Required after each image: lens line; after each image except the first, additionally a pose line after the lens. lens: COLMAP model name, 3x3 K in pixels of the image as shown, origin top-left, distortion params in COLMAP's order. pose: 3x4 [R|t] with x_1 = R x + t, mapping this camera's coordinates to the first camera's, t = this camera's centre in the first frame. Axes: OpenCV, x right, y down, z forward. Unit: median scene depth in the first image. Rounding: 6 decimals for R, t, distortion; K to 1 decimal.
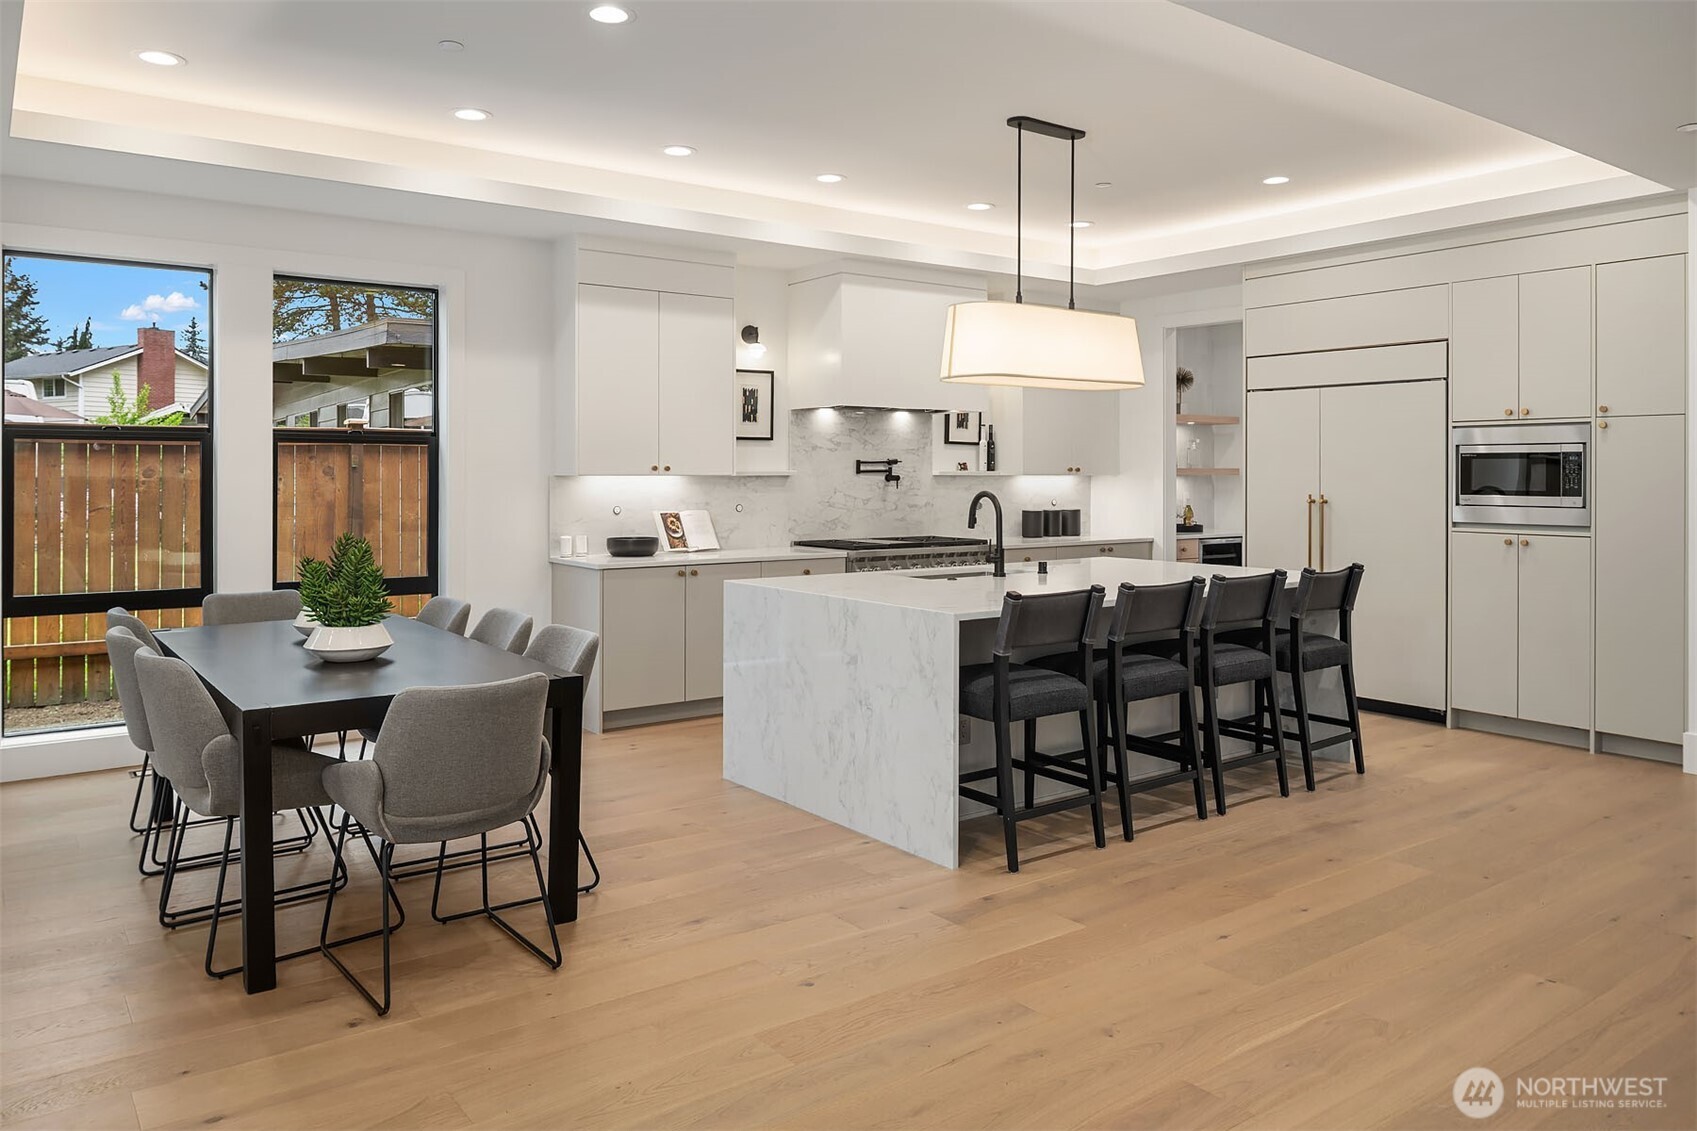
lens RADIAL K [[1185.7, 0, 816.9], [0, 1185.7, 478.7], [0, 0, 1]] dist [0.001573, -0.005669]
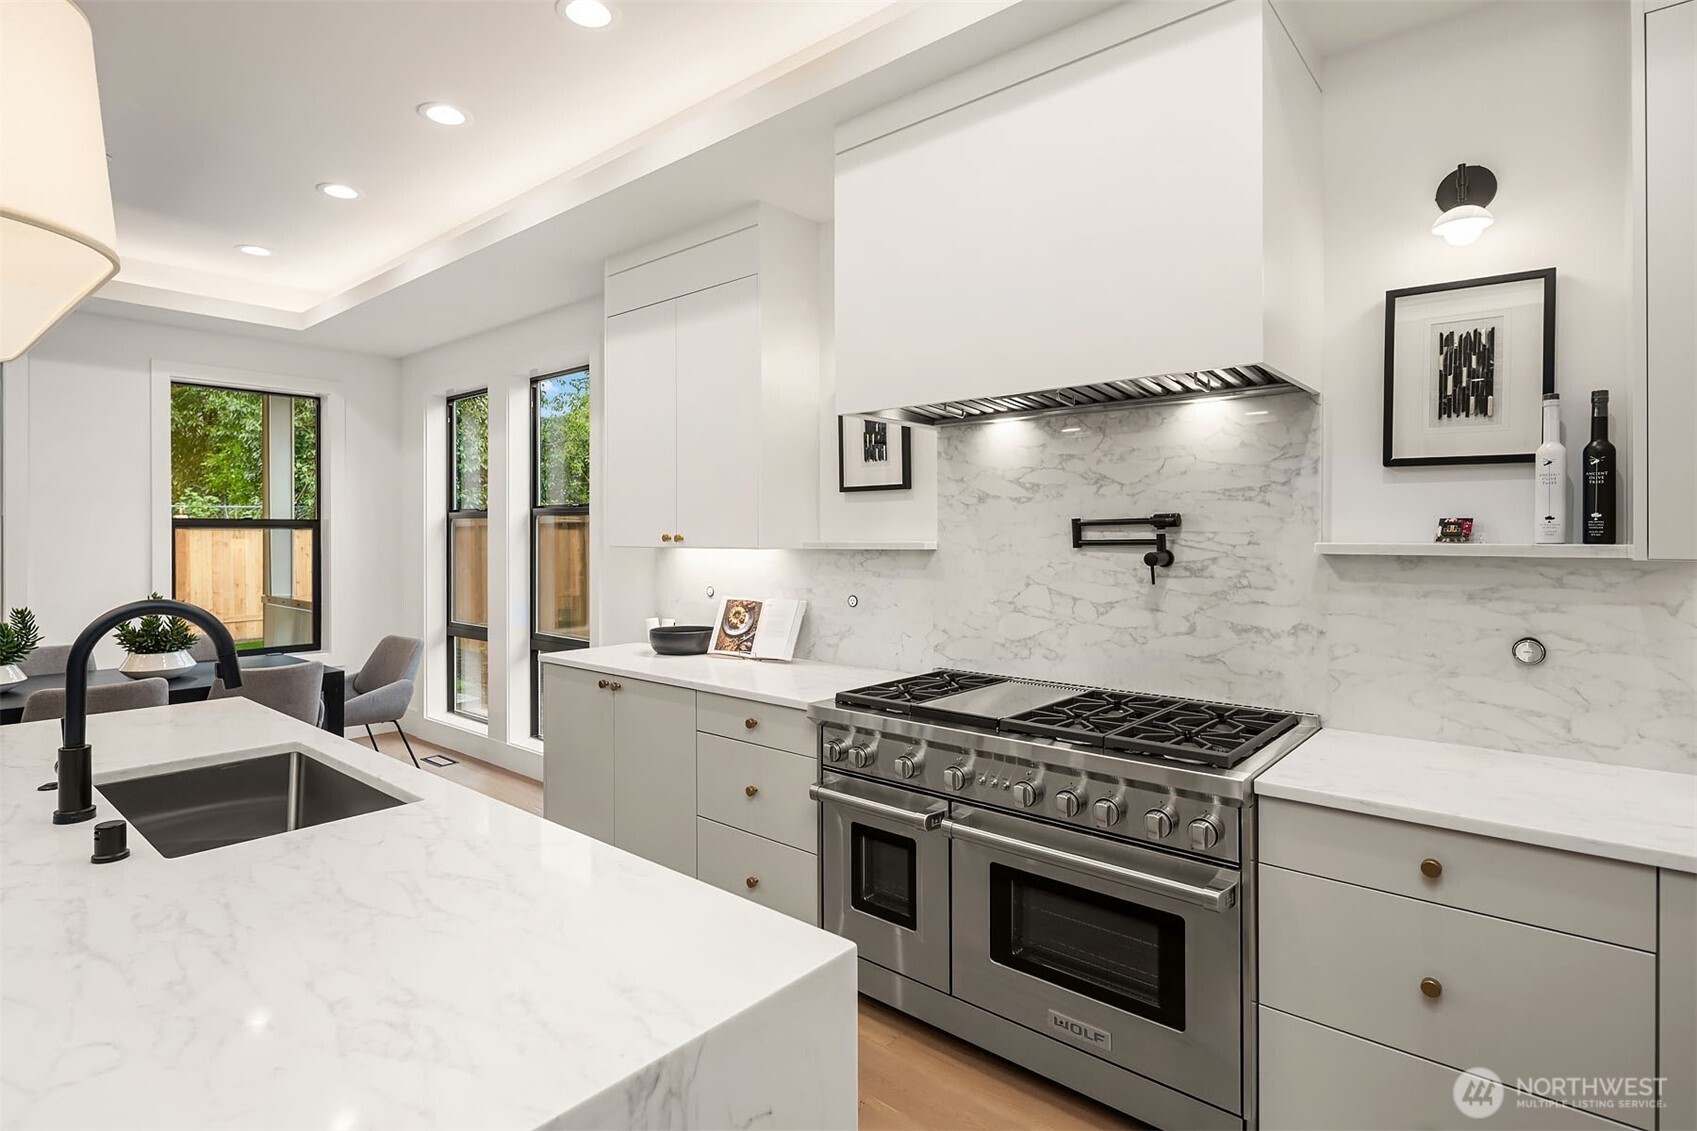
lens RADIAL K [[838.1, 0, 808.7], [0, 838.1, 526.6], [0, 0, 1]] dist [0.011312, -0.007200]
pose [[0.235522, -0.010596, -0.971811, 0.372654], [-0.002317, 0.999932, -0.011465, -0.009573], [0.971866, 0.004951, 0.235481, 0.911461]]
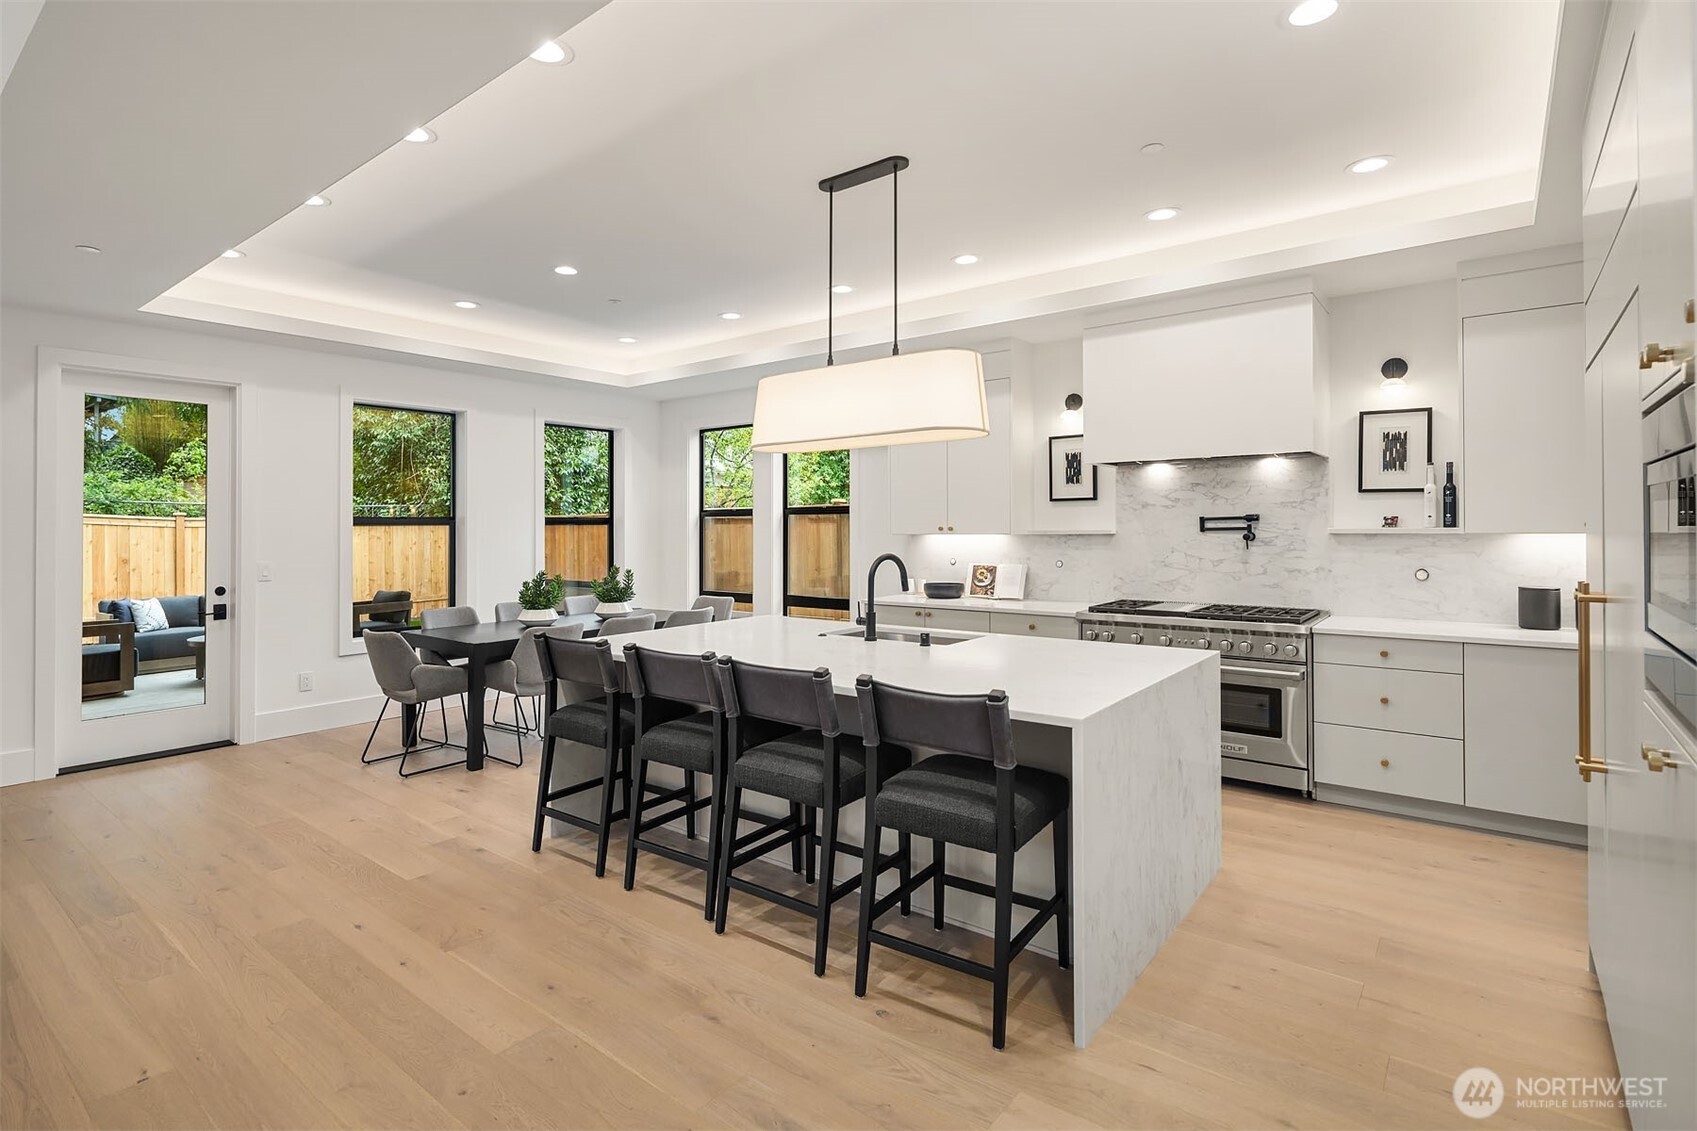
lens RADIAL K [[838.1, 0, 814.5], [0, 838.1, 516.8], [0, 0, 1]] dist [0.011312, -0.007200]
pose [[0.258713, -0.015067, -0.965837, 0.645595], [0.003795, 0.999886, -0.014582, -0.008345], [0.965947, 0.000107, 0.258741, 0.610007]]
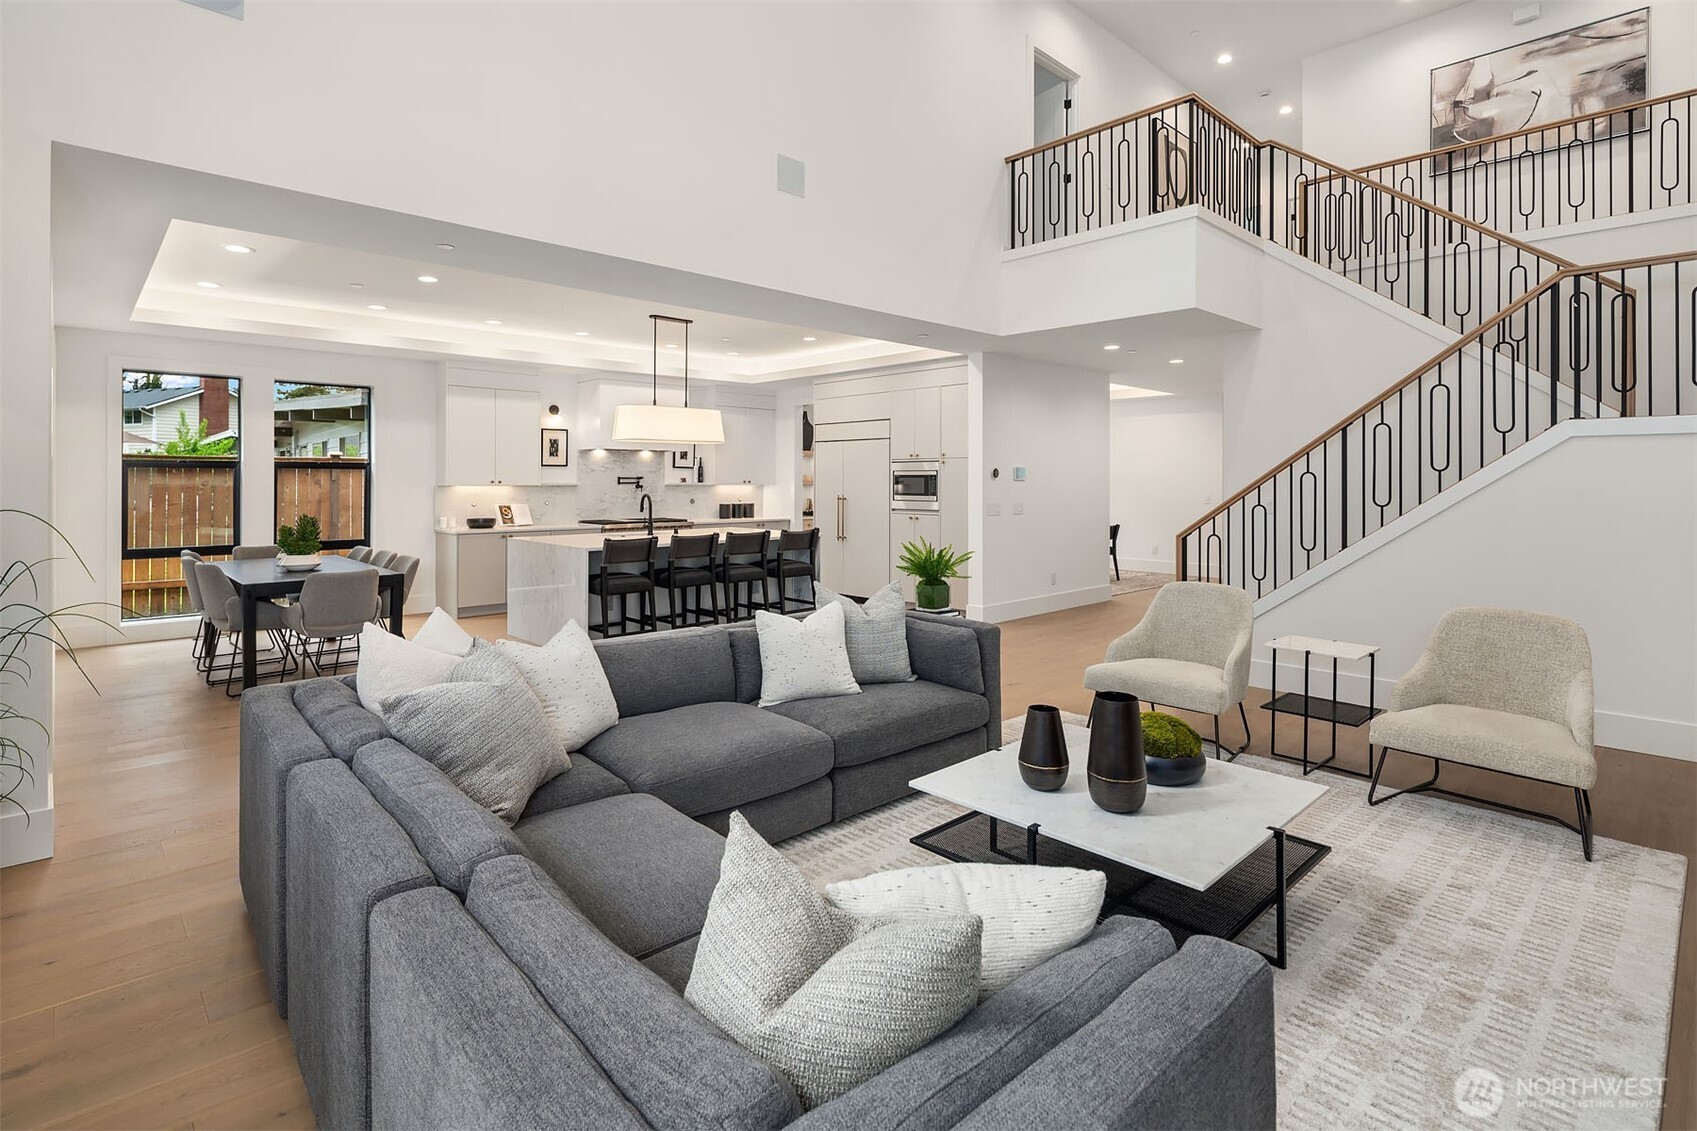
lens RADIAL K [[838.1, 0, 823.1], [0, 838.1, 478.6], [0, 0, 1]] dist [0.011312, -0.007200]
pose [[0.993089, 0.001086, 0.117361, 0.221516], [-0.000329, 0.999979, -0.006471, -0.005211], [-0.117365, 0.006388, 0.993068, -0.383012]]
